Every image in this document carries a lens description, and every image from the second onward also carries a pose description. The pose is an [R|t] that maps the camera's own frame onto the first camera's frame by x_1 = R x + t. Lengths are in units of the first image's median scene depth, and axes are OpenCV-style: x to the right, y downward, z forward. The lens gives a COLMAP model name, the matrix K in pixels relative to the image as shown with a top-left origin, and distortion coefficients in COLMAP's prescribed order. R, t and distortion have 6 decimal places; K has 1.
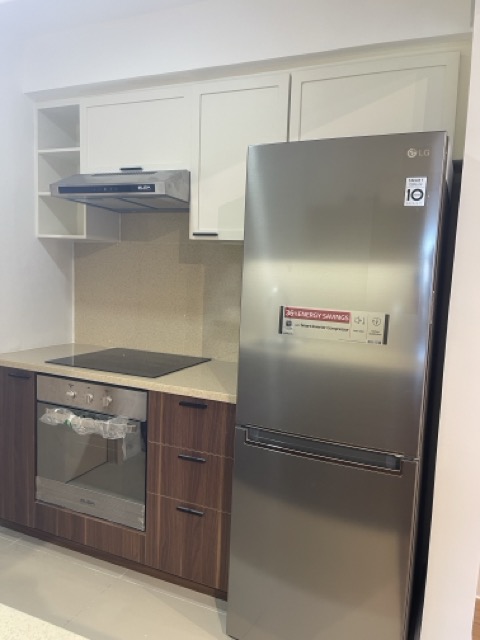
lens RADIAL K [[485.5, 0, 240.0], [0, 485.5, 320.0], [0, 0, 1]] dist [0.015195, -0.010652]
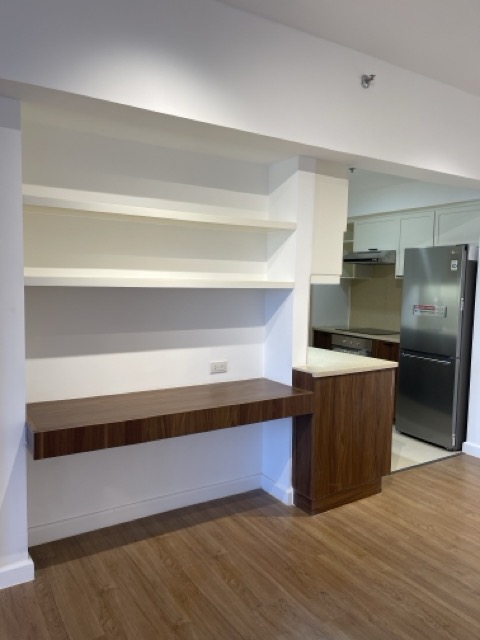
lens RADIAL K [[485.5, 0, 240.0], [0, 485.5, 320.0], [0, 0, 1]] dist [0.015195, -0.010652]
pose [[0.826970, 0.025524, -0.561666, 0.576882], [-0.048184, 0.998511, -0.025567, 0.124841], [0.560177, 0.048206, 0.826969, -1.302618]]
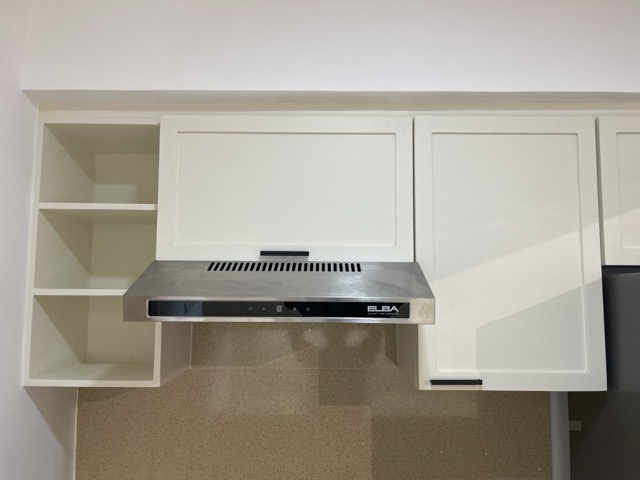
lens RADIAL K [[485.5, 0, 320.0], [0, 485.5, 240.0], [0, 0, 1]] dist [0.015195, -0.010652]
pose [[0.917120, 0.000387, 0.398612, -0.384562], [0.076378, 0.981300, -0.176682, -0.225585], [-0.391226, 0.192484, 0.899940, 0.509136]]
